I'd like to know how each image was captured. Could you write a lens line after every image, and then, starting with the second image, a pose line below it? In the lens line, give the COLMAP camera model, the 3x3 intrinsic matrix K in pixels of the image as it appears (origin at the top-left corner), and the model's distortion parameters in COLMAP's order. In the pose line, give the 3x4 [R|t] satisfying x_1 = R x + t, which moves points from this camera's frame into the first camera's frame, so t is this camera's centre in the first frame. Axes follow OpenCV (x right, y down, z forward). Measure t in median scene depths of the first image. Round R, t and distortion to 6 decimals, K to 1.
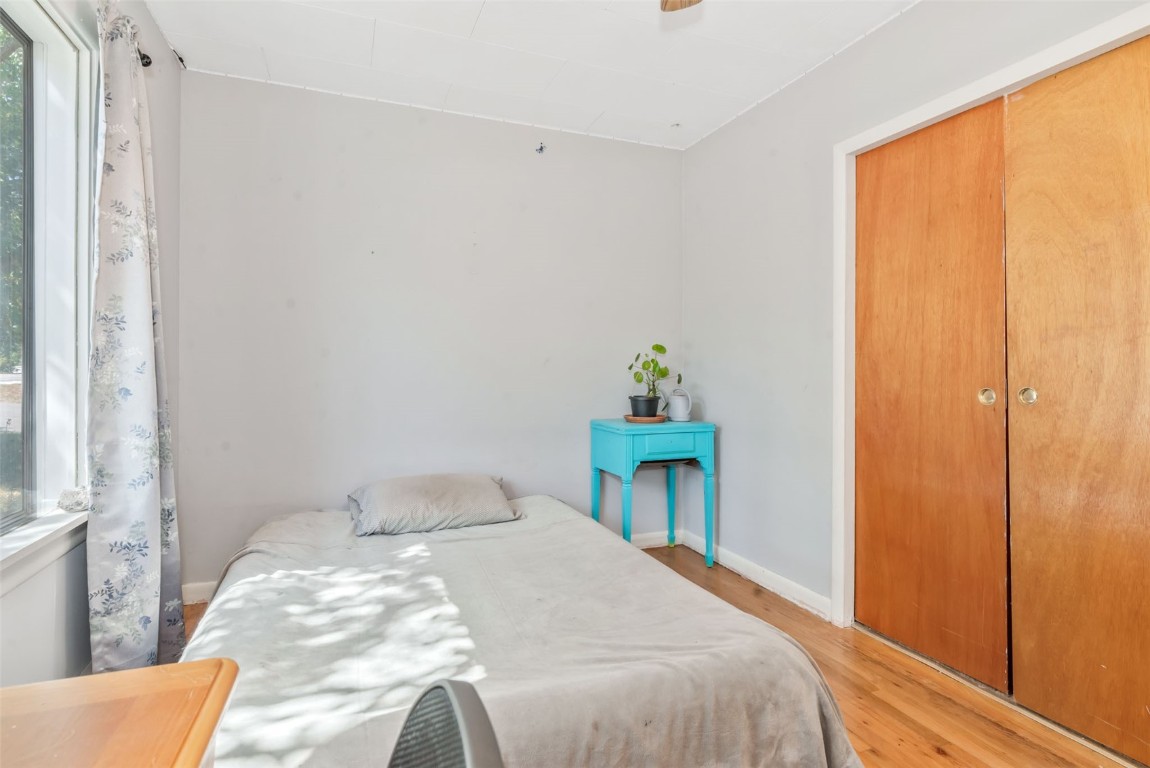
lens RADIAL K [[591.7, 0, 588.1], [0, 591.7, 361.9], [0, 0, 1]] dist [0.005450, -0.000493]
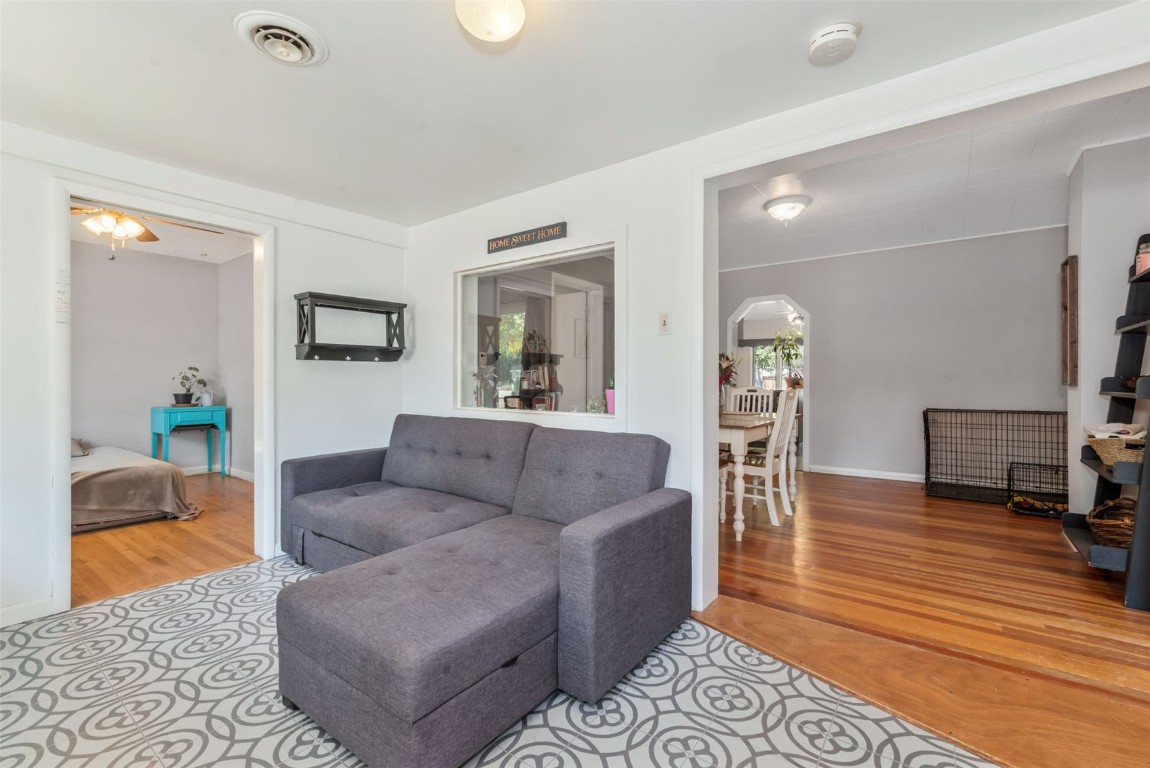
lens RADIAL K [[495.0, 0, 574.6], [0, 495.0, 378.8], [0, 0, 1]] dist [-0.000516, -0.000385]
pose [[0.856507, -0.006529, 0.516094, 0.370147], [0.001099, 0.999941, 0.010826, -0.007569], [-0.516135, -0.008705, 0.856463, -1.091800]]
